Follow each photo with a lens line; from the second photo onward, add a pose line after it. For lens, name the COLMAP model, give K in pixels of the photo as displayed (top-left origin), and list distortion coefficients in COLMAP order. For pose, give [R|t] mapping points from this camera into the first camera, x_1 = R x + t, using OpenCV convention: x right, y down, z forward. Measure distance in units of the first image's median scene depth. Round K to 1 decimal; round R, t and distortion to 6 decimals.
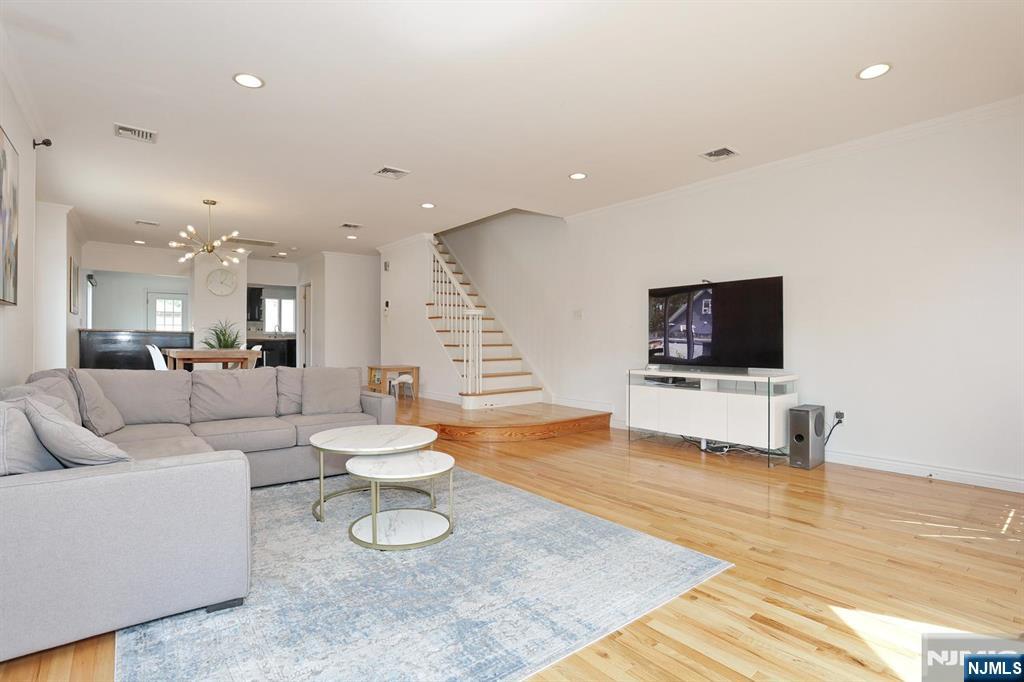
lens RADIAL K [[495.7, 0, 508.0], [0, 495.7, 337.6], [0, 0, 1]] dist [-0.055871, 0.018453]
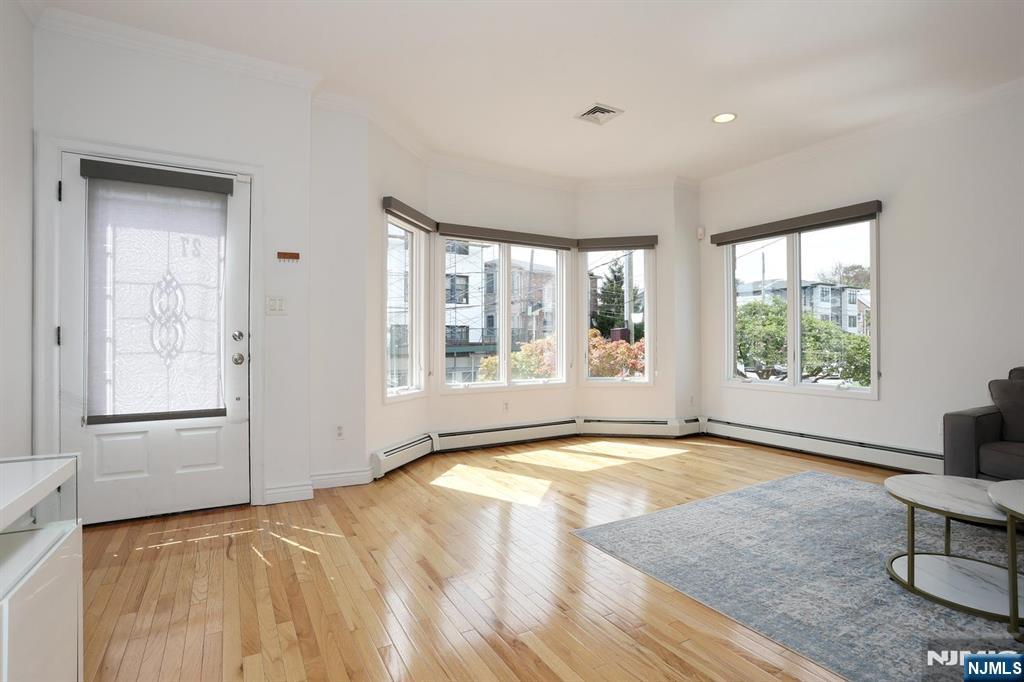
lens RADIAL K [[495.7, 0, 508.0], [0, 495.7, 337.6], [0, 0, 1]] dist [-0.055871, 0.018453]
pose [[-0.988291, 0.003529, 0.152538, 0.357928], [0.001707, 0.999926, -0.012078, 0.024820], [-0.152570, -0.011676, -0.988224, 1.797307]]
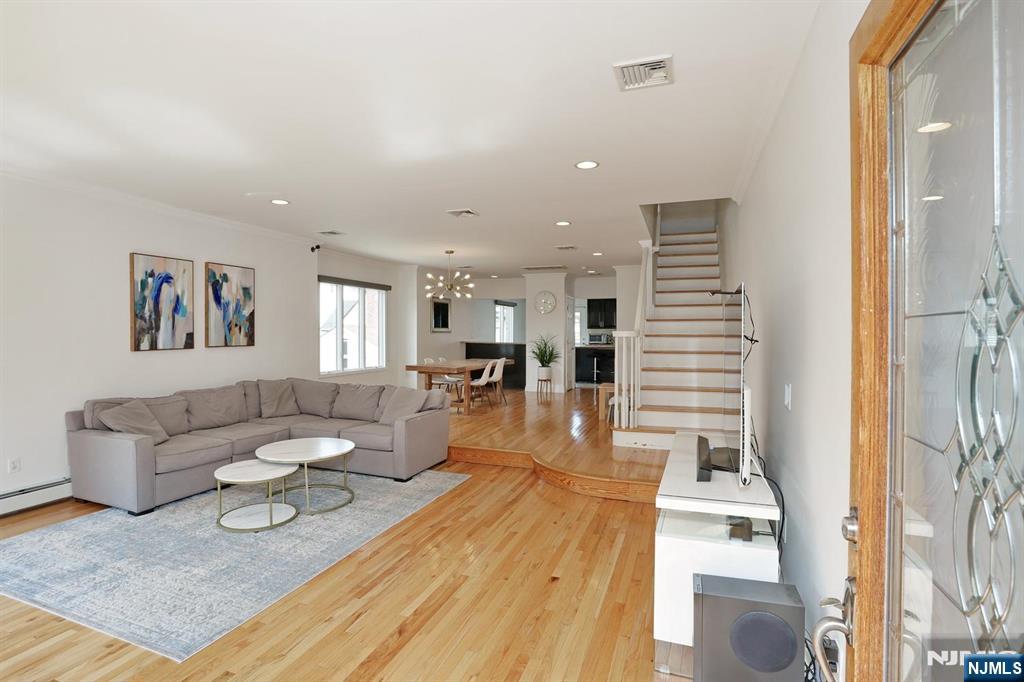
lens RADIAL K [[495.7, 0, 508.0], [0, 495.7, 337.6], [0, 0, 1]] dist [-0.055871, 0.018453]
pose [[0.518471, 0.009723, -0.855040, 1.286559], [0.002836, 0.999910, 0.013090, -0.126676], [0.855090, -0.009212, 0.518397, 0.887875]]
